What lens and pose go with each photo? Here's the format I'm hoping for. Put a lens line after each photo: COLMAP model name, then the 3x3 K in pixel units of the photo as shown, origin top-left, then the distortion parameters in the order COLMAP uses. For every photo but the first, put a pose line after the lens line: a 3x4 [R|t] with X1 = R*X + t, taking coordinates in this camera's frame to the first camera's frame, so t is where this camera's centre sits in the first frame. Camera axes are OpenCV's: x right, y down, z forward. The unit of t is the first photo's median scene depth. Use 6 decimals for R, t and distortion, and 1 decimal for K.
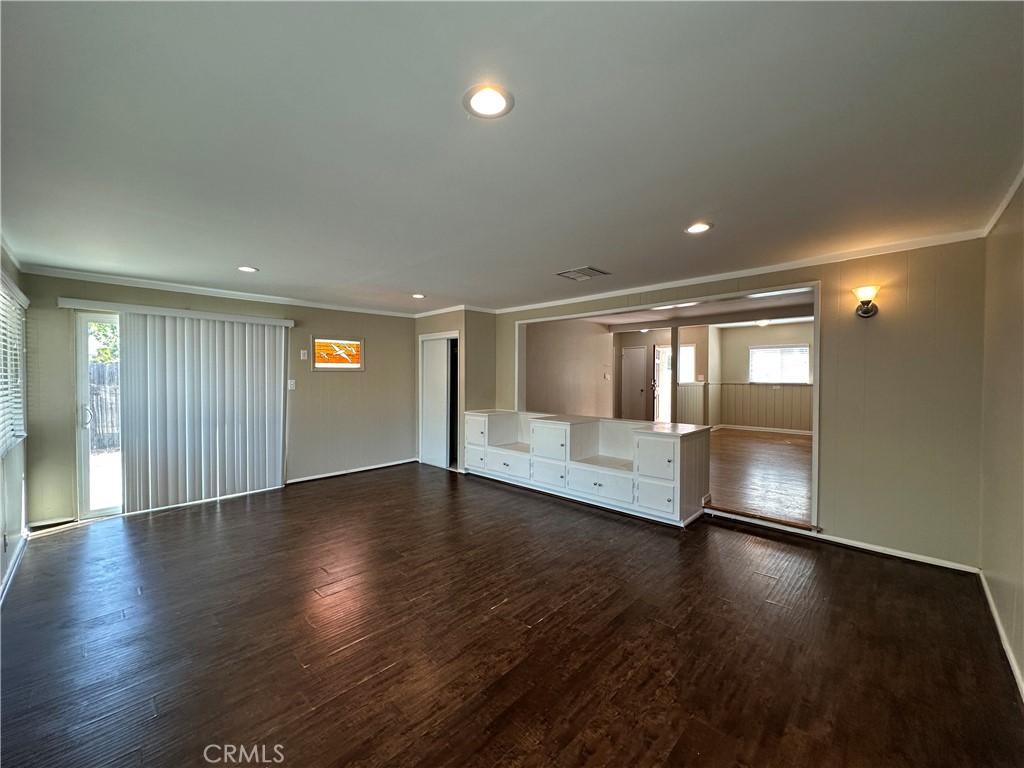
lens RADIAL K [[409.9, 0, 511.8], [0, 409.9, 386.6], [0, 0, 1]] dist [-0.001621, -0.000097]
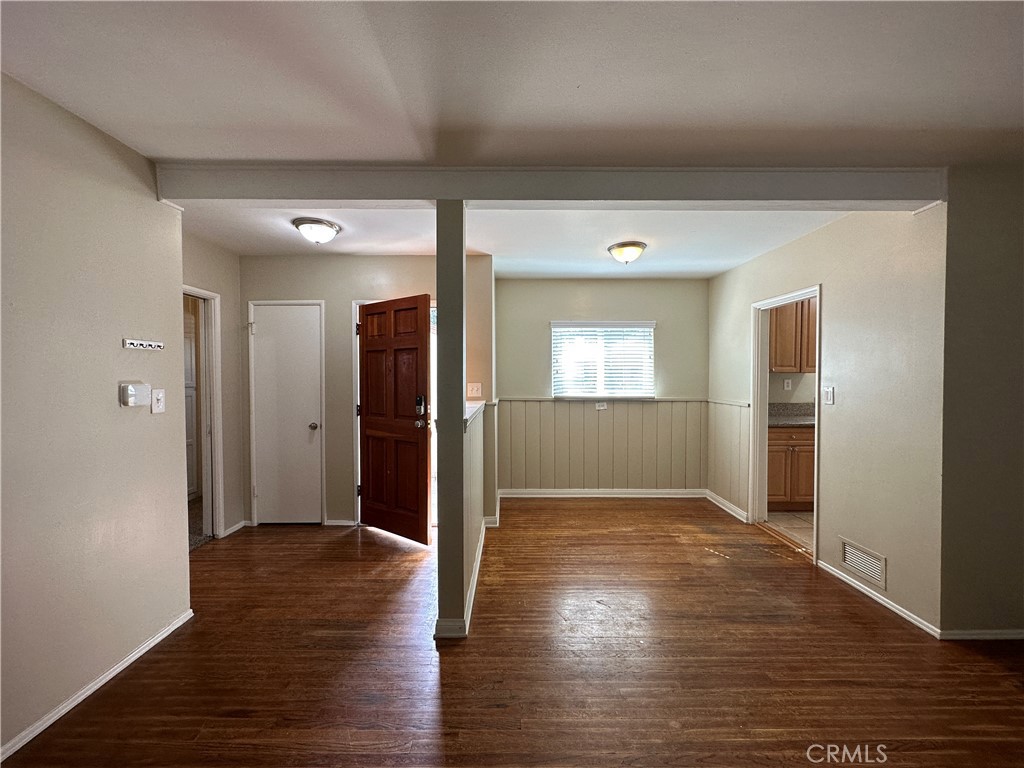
lens RADIAL K [[409.9, 0, 511.8], [0, 409.9, 386.6], [0, 0, 1]] dist [-0.001621, -0.000097]
pose [[0.713674, -0.017944, 0.700248, 0.220634], [0.016117, 0.999828, 0.009195, -0.028103], [-0.700292, 0.004723, 0.713841, 0.717004]]
